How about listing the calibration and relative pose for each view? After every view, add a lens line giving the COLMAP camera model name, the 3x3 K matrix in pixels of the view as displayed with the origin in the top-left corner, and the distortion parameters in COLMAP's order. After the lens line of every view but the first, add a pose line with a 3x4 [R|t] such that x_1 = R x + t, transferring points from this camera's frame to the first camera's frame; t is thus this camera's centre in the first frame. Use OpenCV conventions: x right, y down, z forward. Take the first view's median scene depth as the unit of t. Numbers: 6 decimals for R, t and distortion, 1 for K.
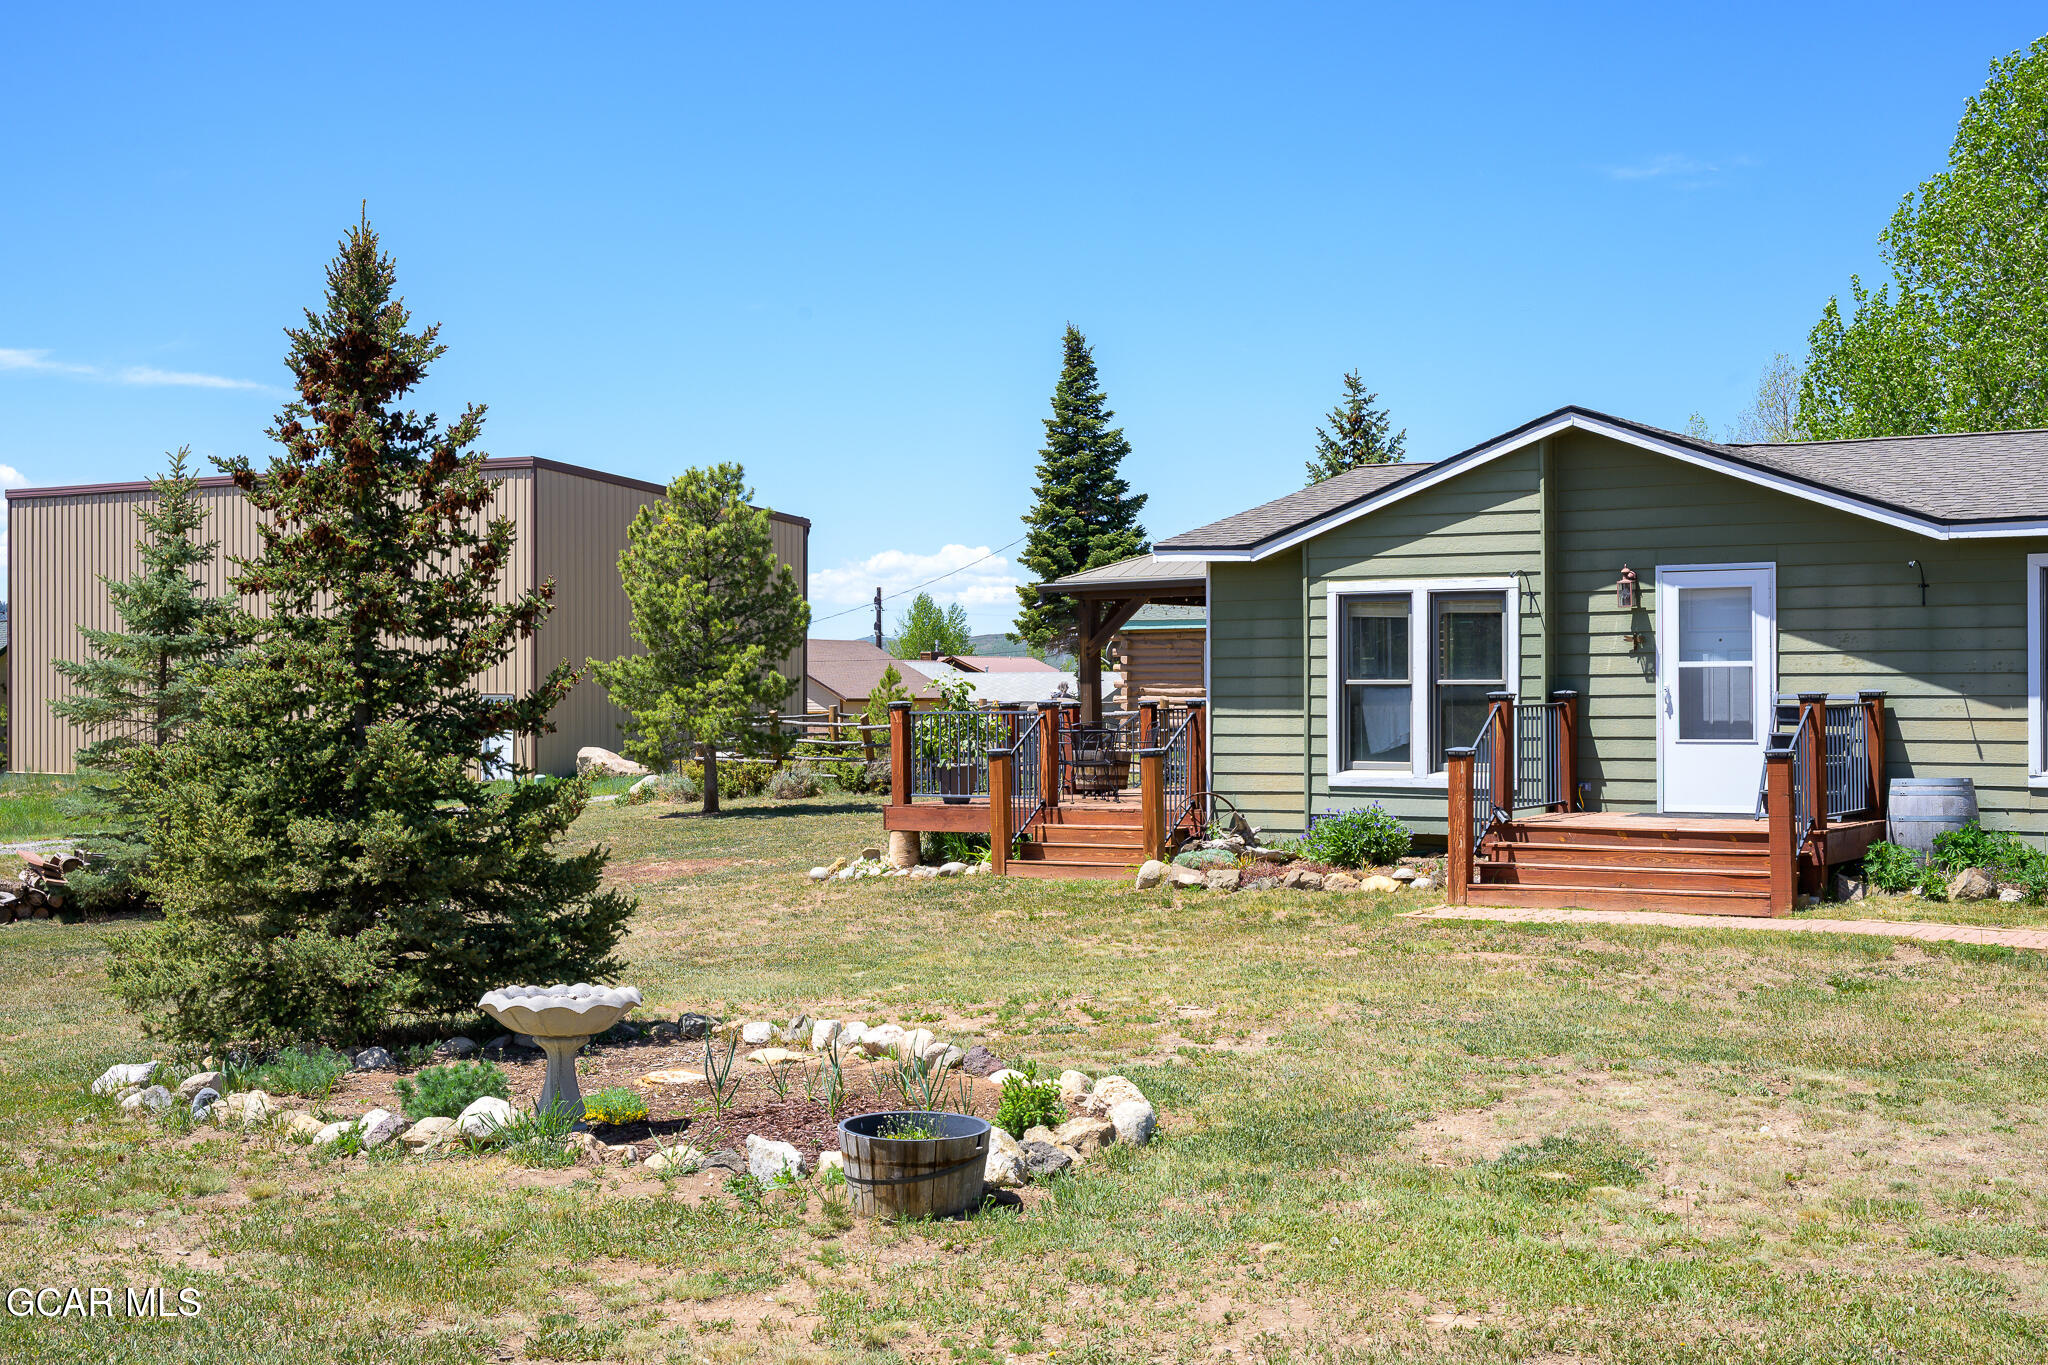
lens RADIAL K [[2568.2, 0, 1058.2], [0, 2568.2, 682.1], [0, 0, 1]] dist [0.004757, -0.015131]
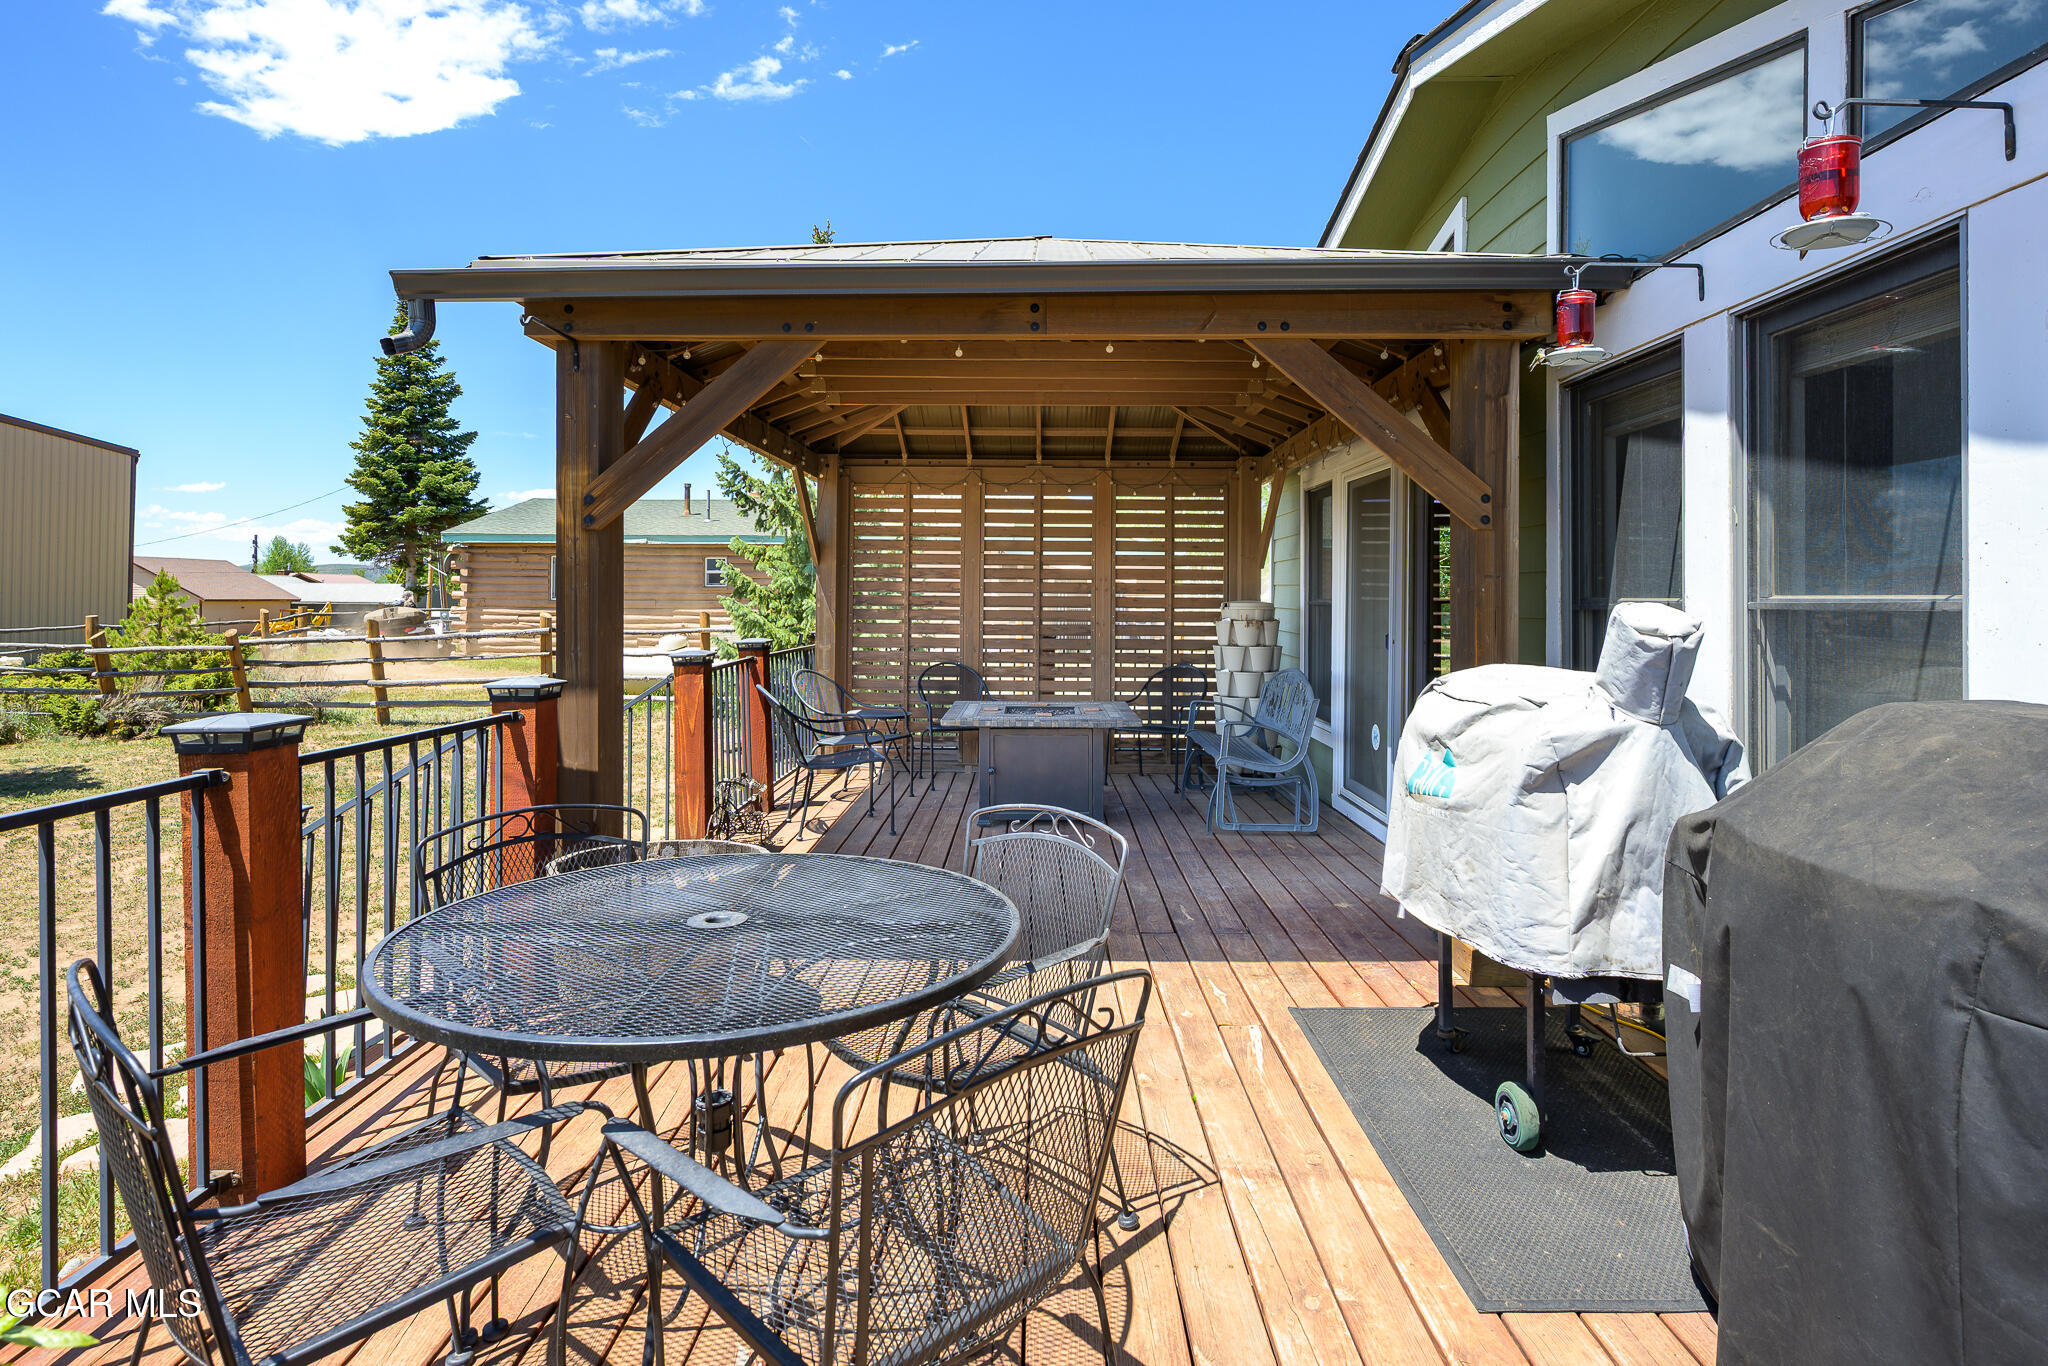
lens RADIAL K [[1077.4, 0, 1025.0], [0, 1077.4, 582.5], [0, 0, 1]] dist [-0.000993, -0.000358]
pose [[0.854268, 0.019188, 0.519478, -0.013459], [-0.013545, 0.999801, -0.014654, -0.002584], [-0.519656, 0.005482, 0.854358, 1.095835]]
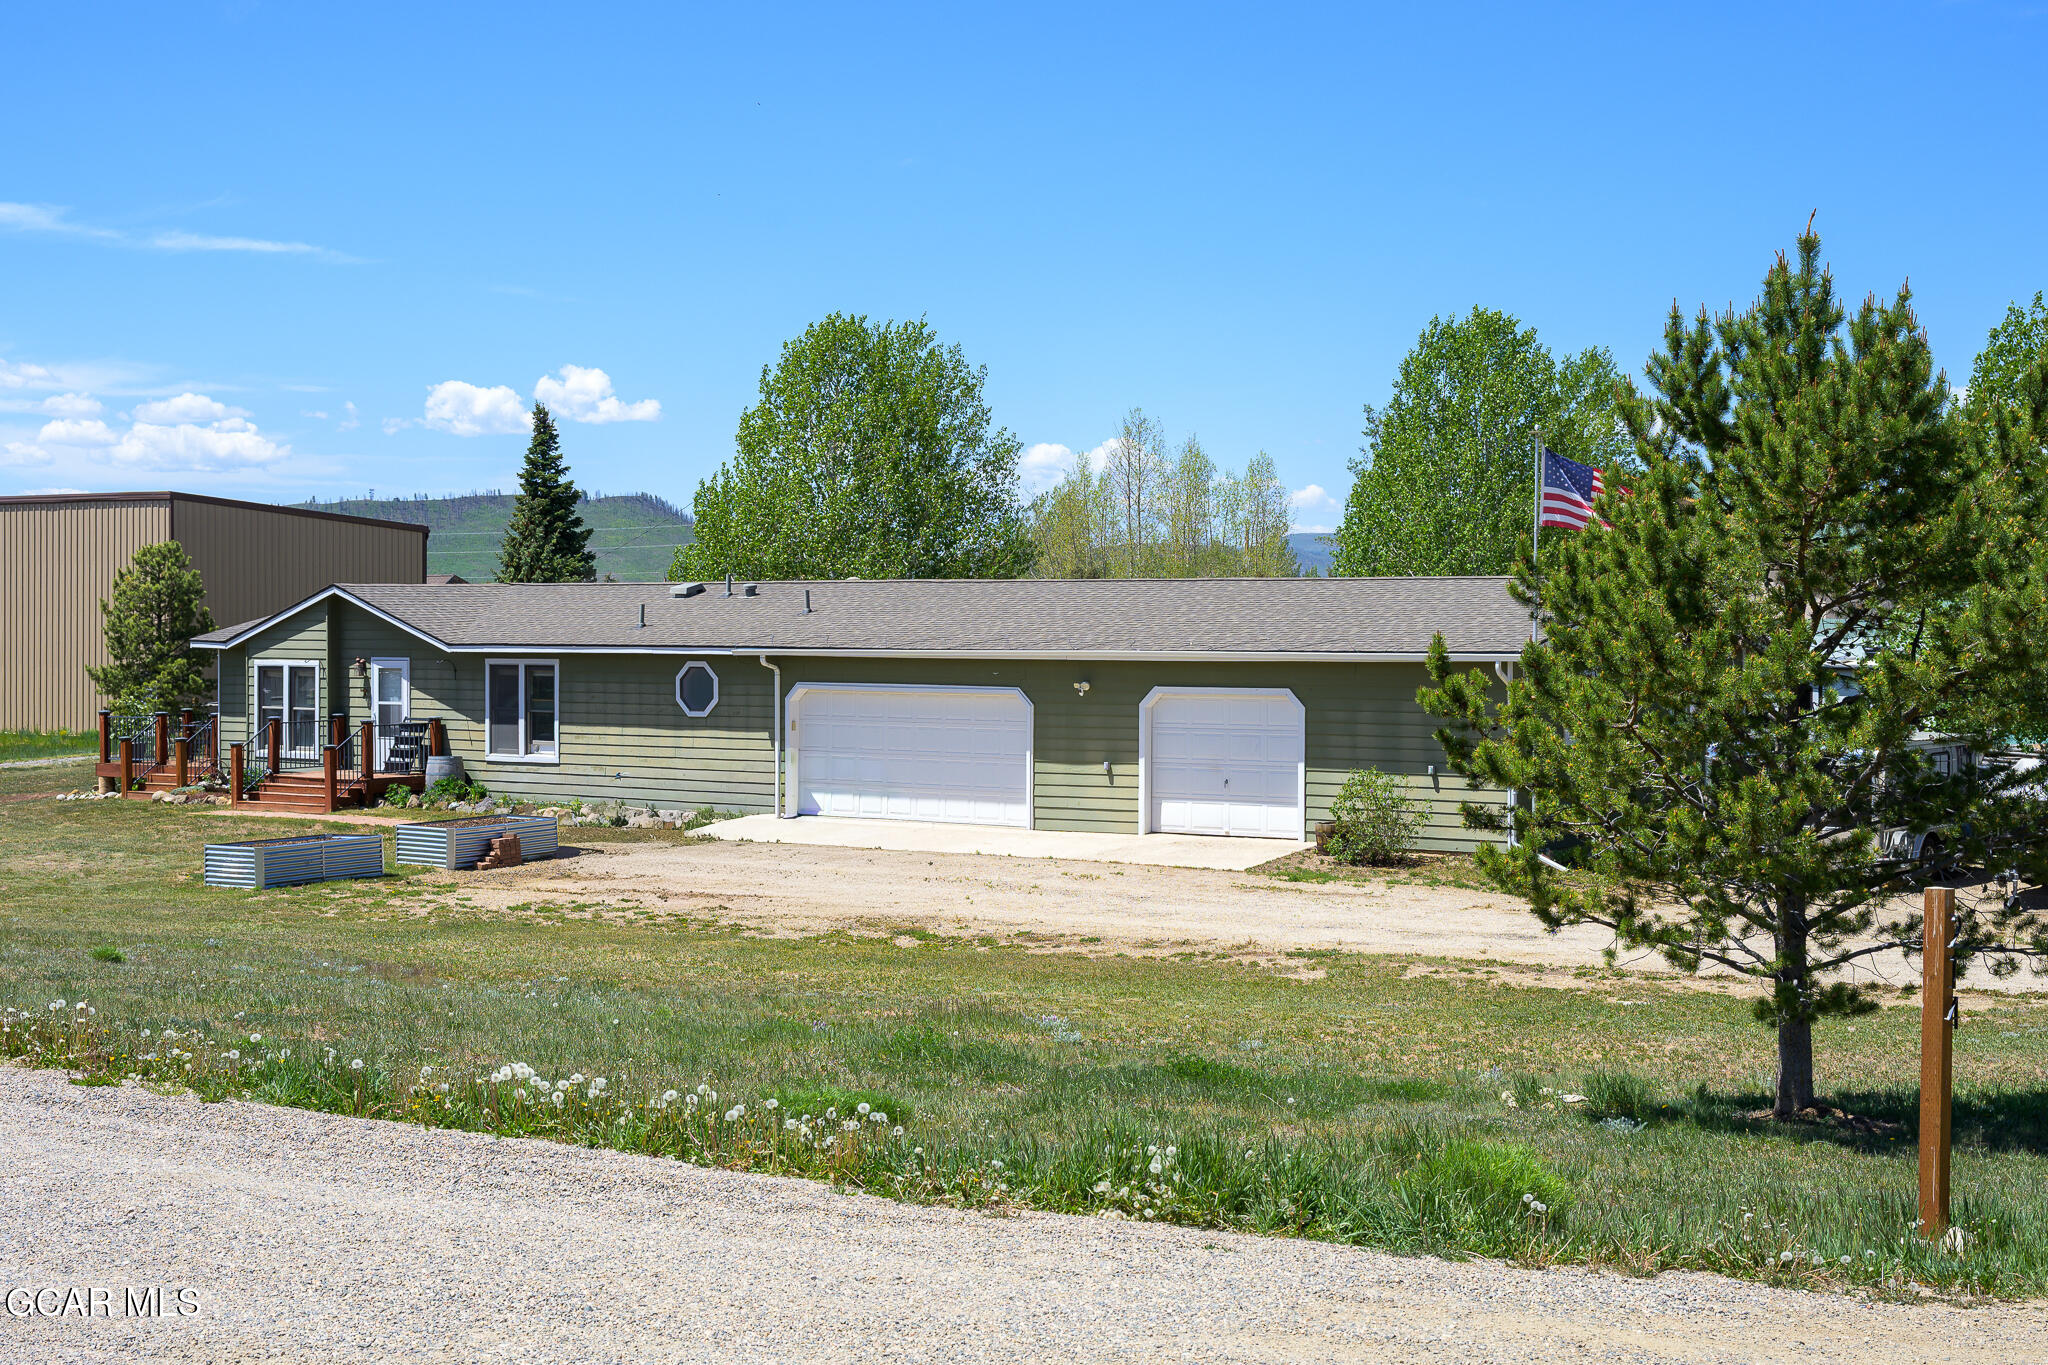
lens RADIAL K [[3219.2, 0, 1025.0], [0, 3219.2, 632.6], [0, 0, 1]] dist [0.024589, -0.001277]
pose [[0.996438, 0.003765, -0.084244, 0.975080], [-0.002700, 0.999915, 0.012748, -0.098399], [0.084284, -0.012475, 0.996364, -1.612393]]
